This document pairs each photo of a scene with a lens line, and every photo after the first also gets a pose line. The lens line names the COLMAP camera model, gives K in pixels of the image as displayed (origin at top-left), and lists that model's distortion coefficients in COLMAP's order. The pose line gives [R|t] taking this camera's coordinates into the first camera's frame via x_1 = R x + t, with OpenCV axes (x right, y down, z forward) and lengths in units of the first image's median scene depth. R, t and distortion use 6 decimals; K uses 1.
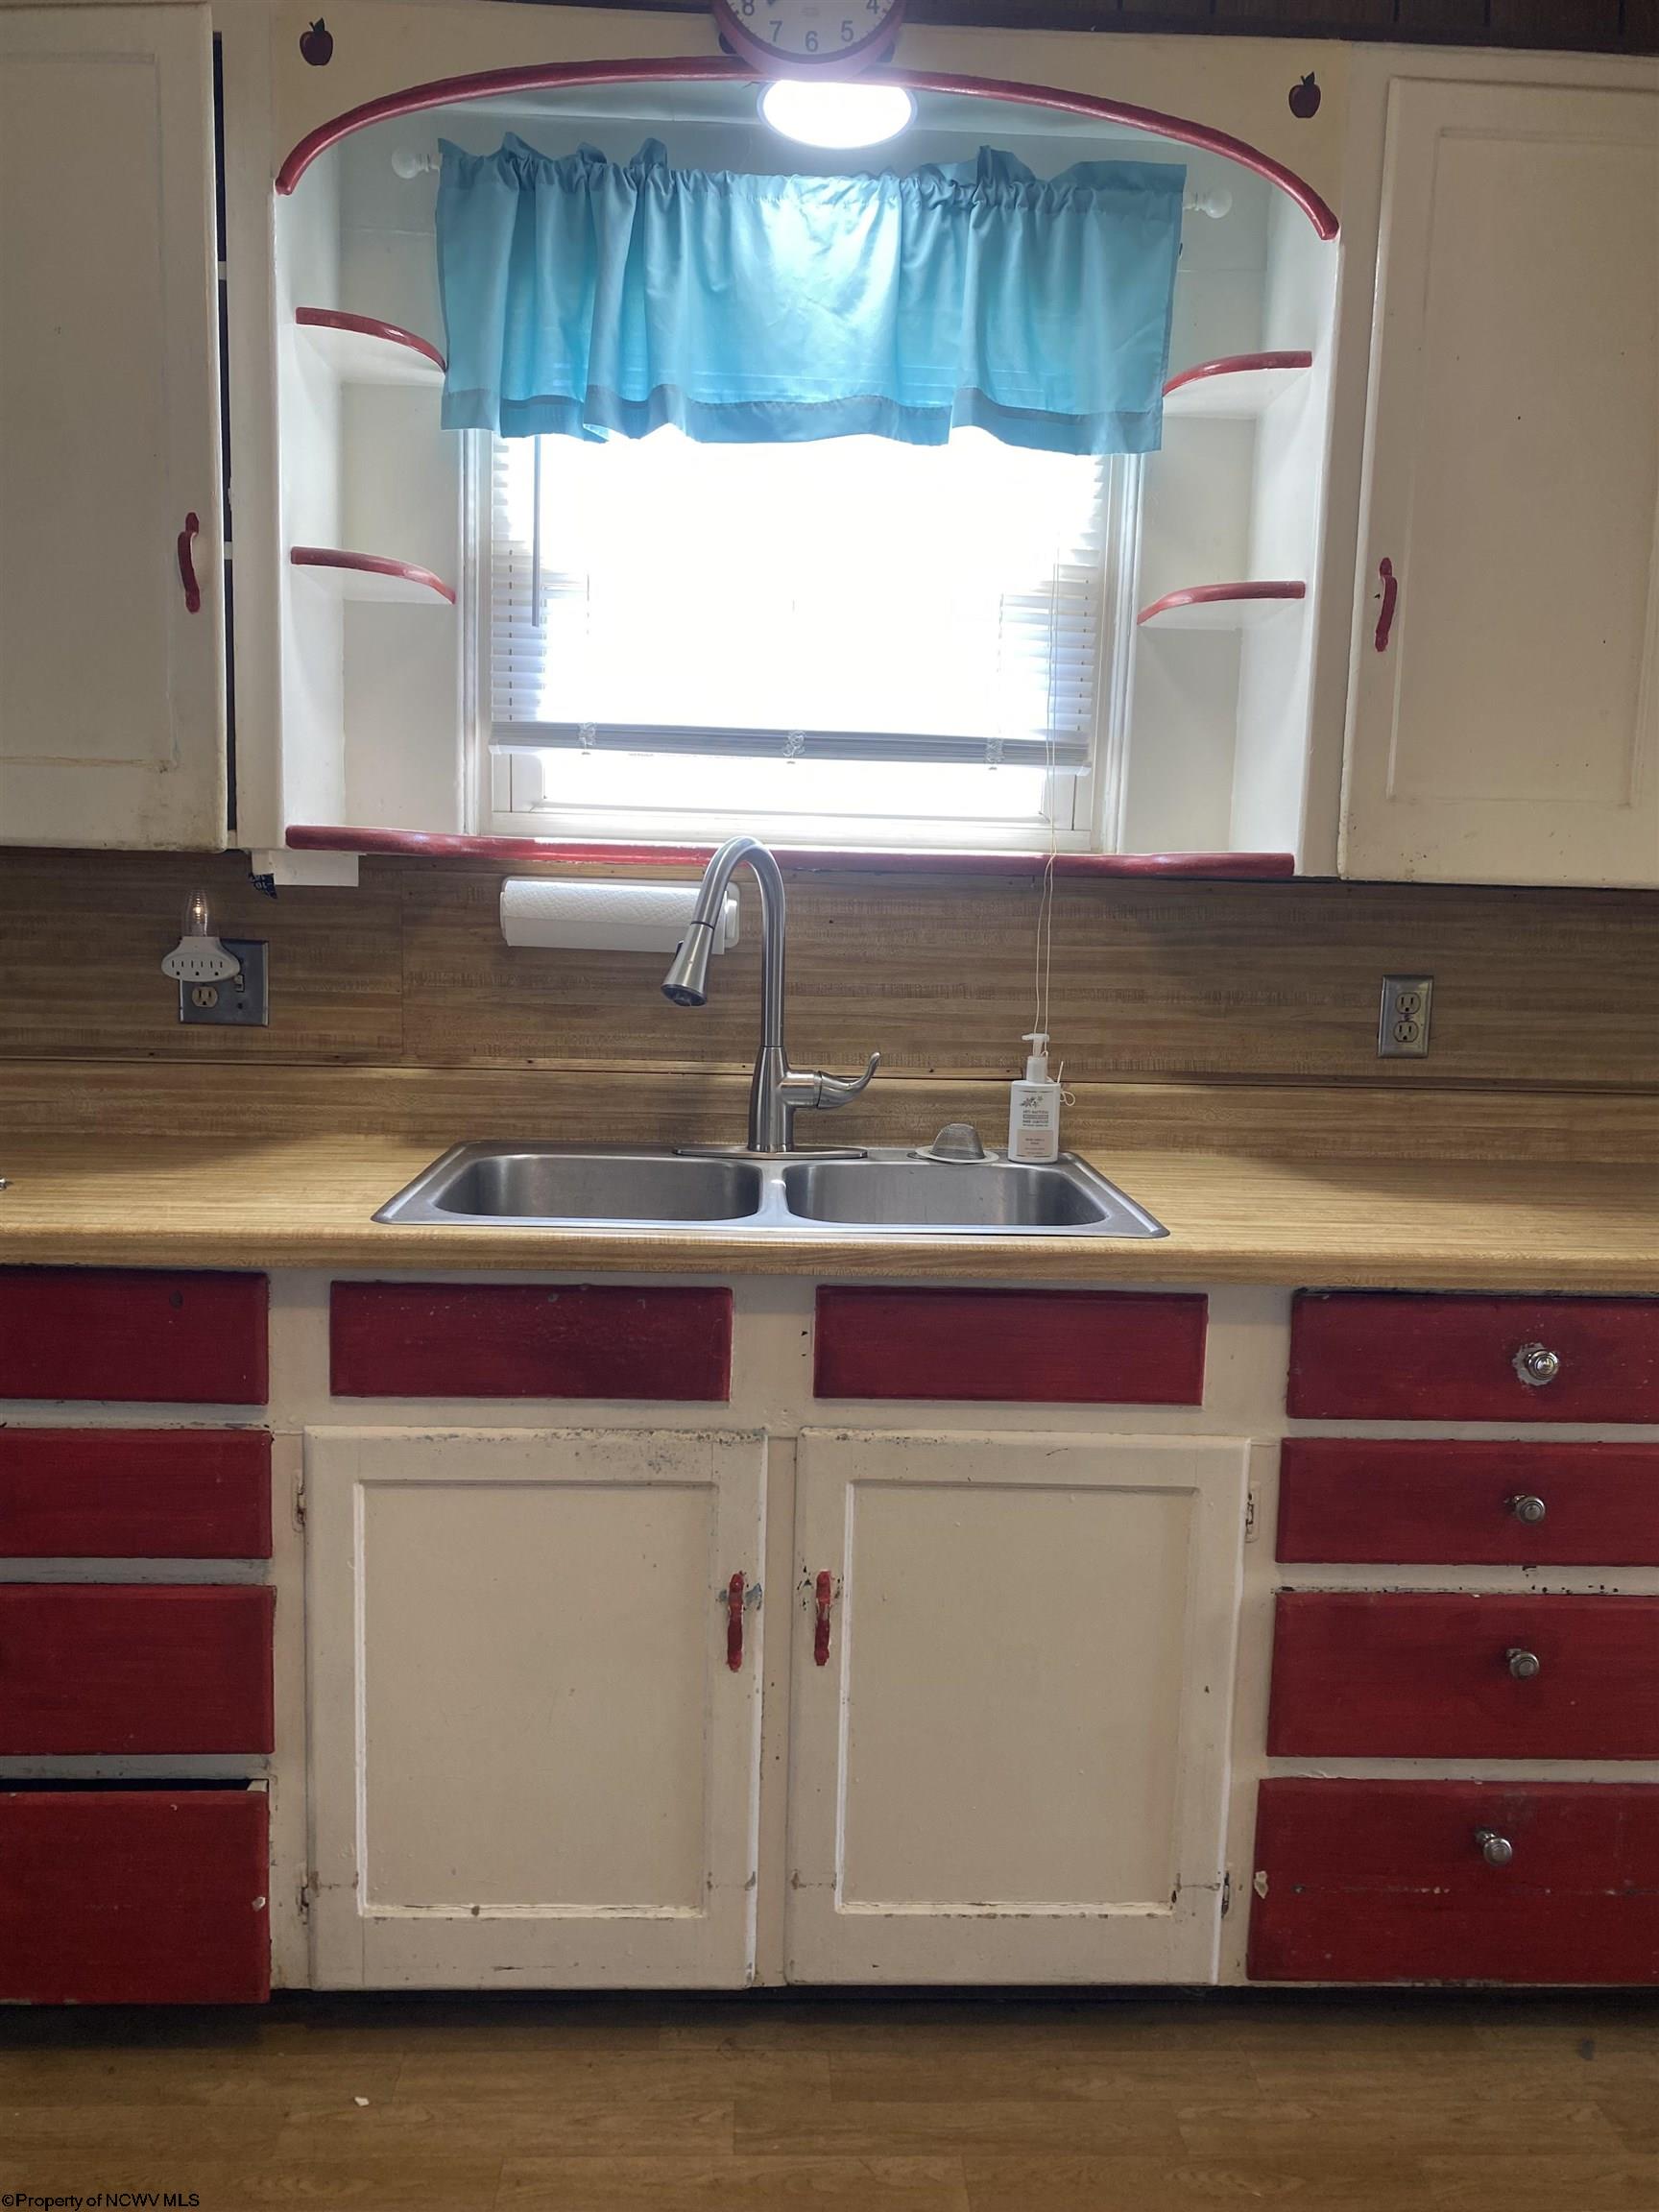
lens RADIAL K [[1678.8, 0, 788.5], [0, 1678.8, 1129.6], [0, 0, 1]] dist [0.054764, -0.057463]
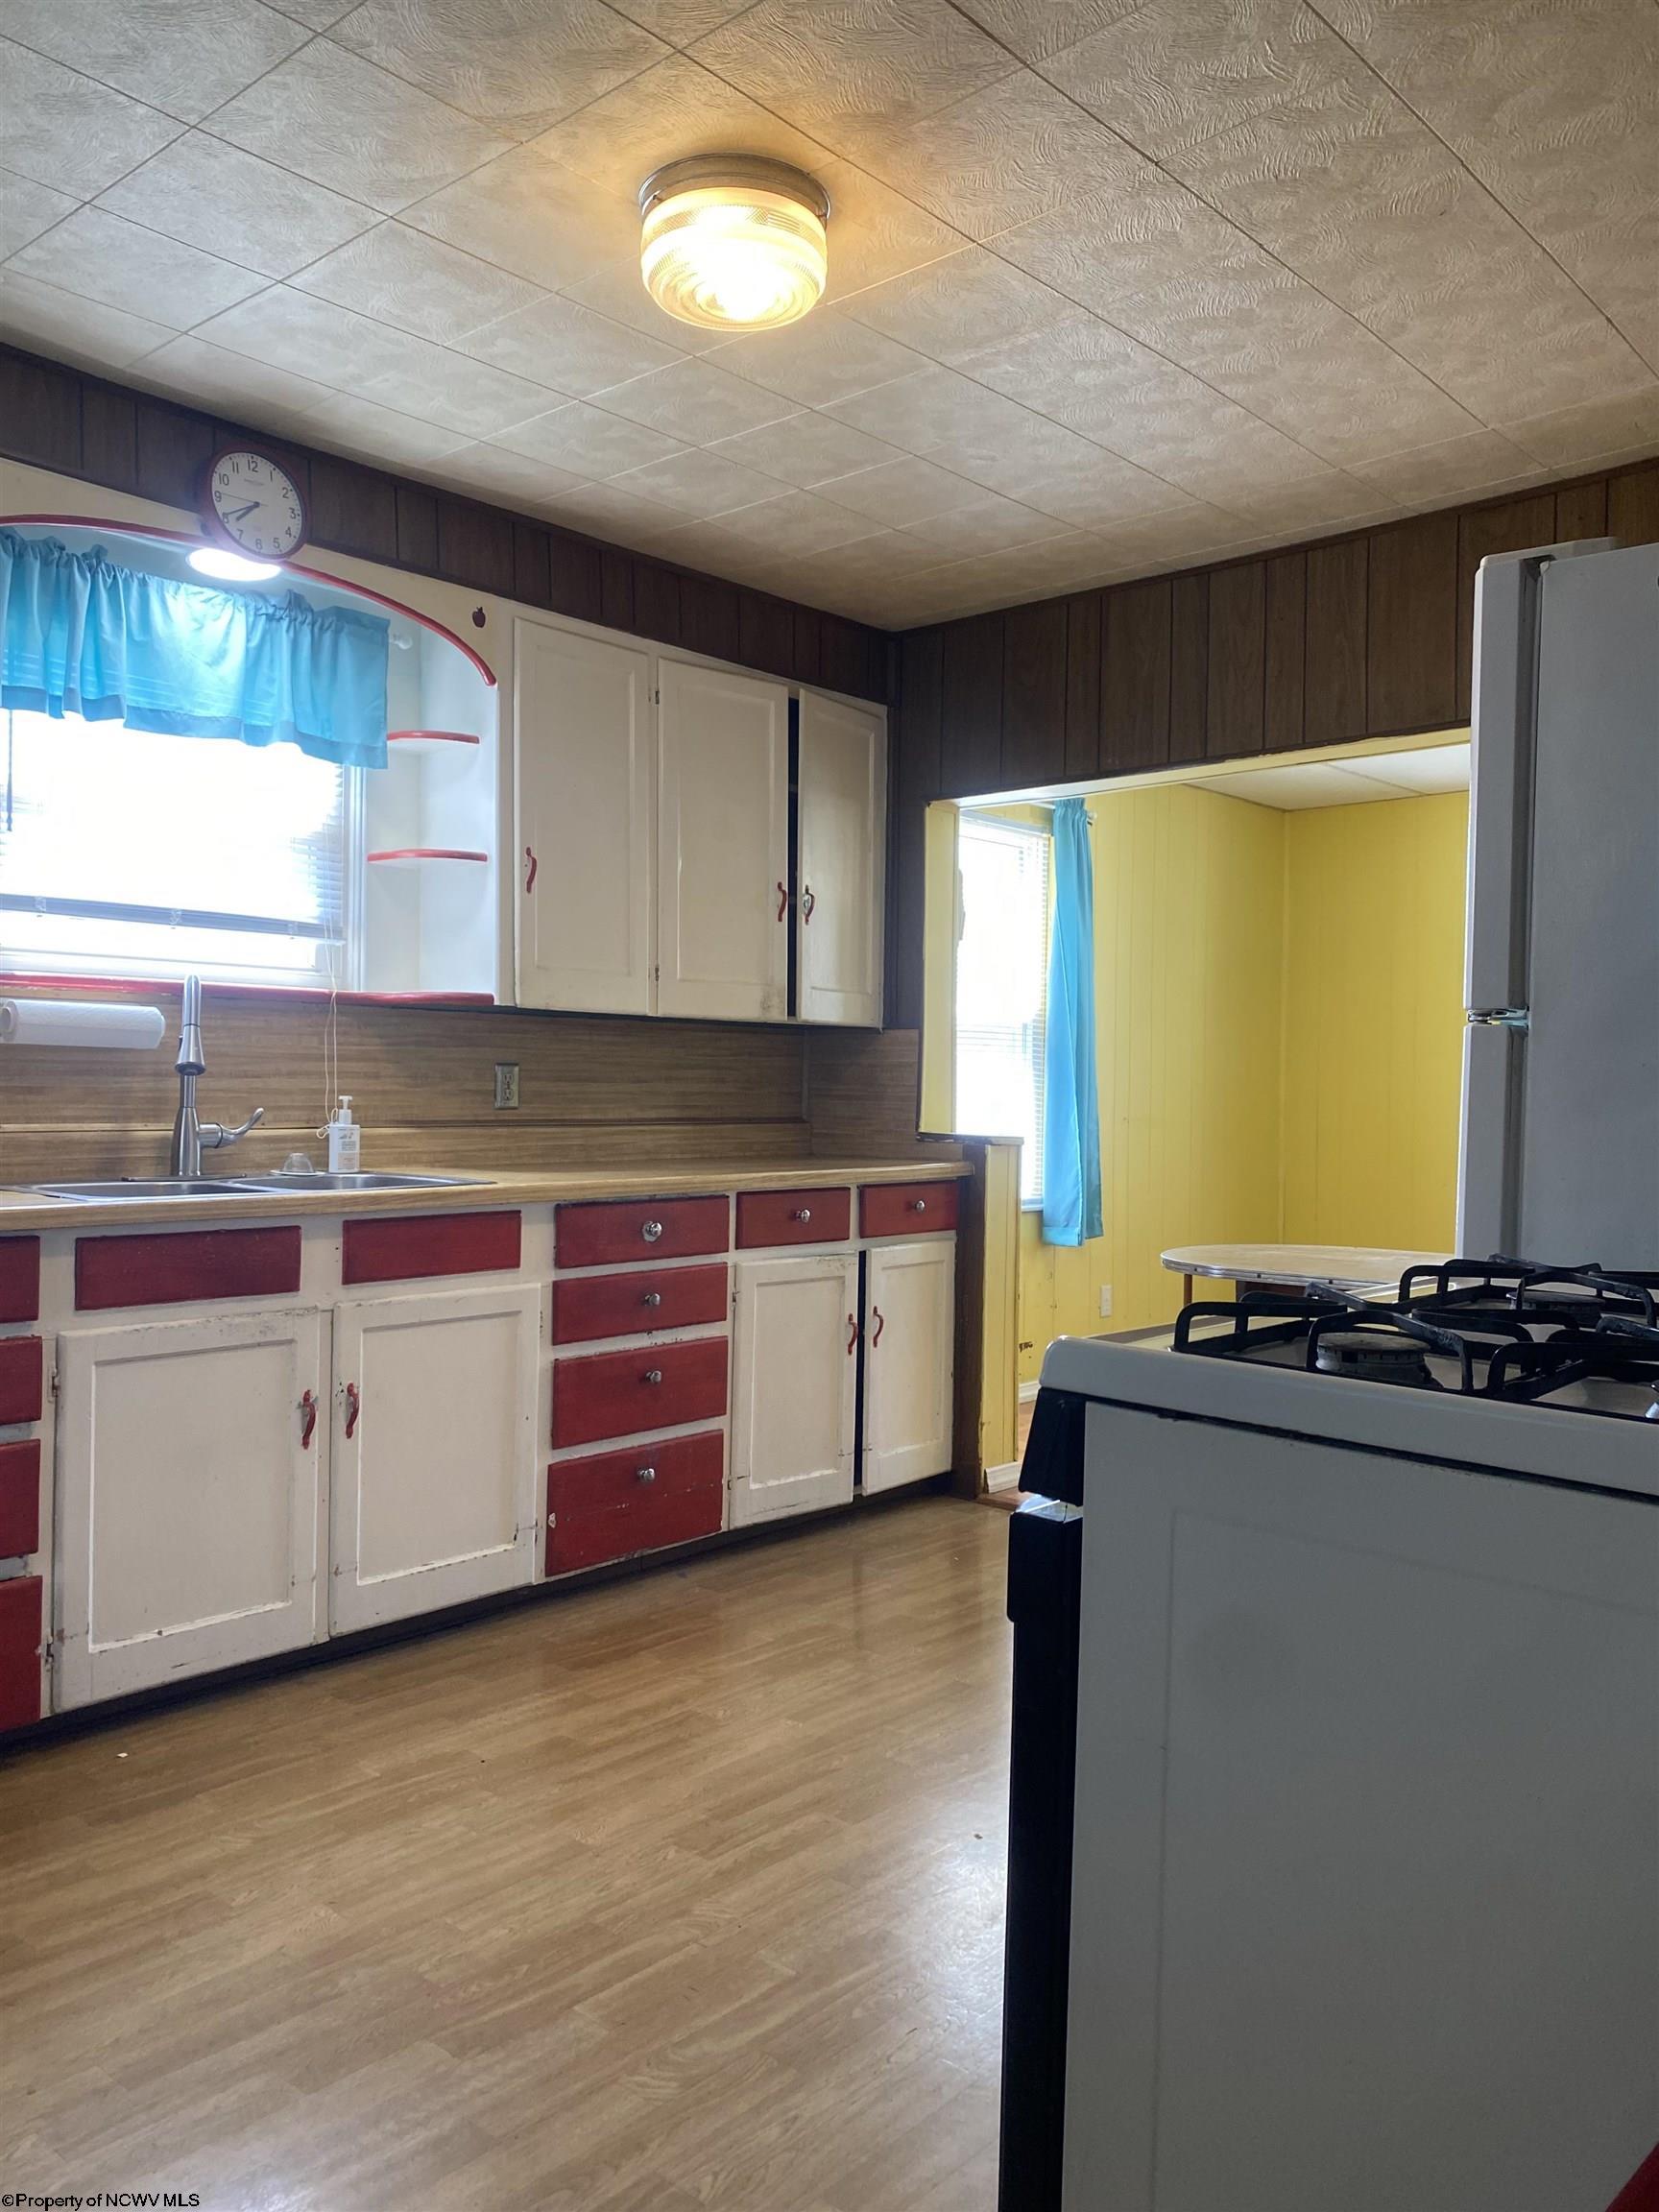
lens RADIAL K [[1678.8, 0, 816.1], [0, 1678.8, 1112.6], [0, 0, 1]] dist [0.054764, -0.057463]
pose [[0.699362, -0.028965, 0.714180, -0.823867], [0.104547, 0.992578, -0.062122, 0.128662], [-0.707080, 0.118111, 0.697200, -0.572655]]
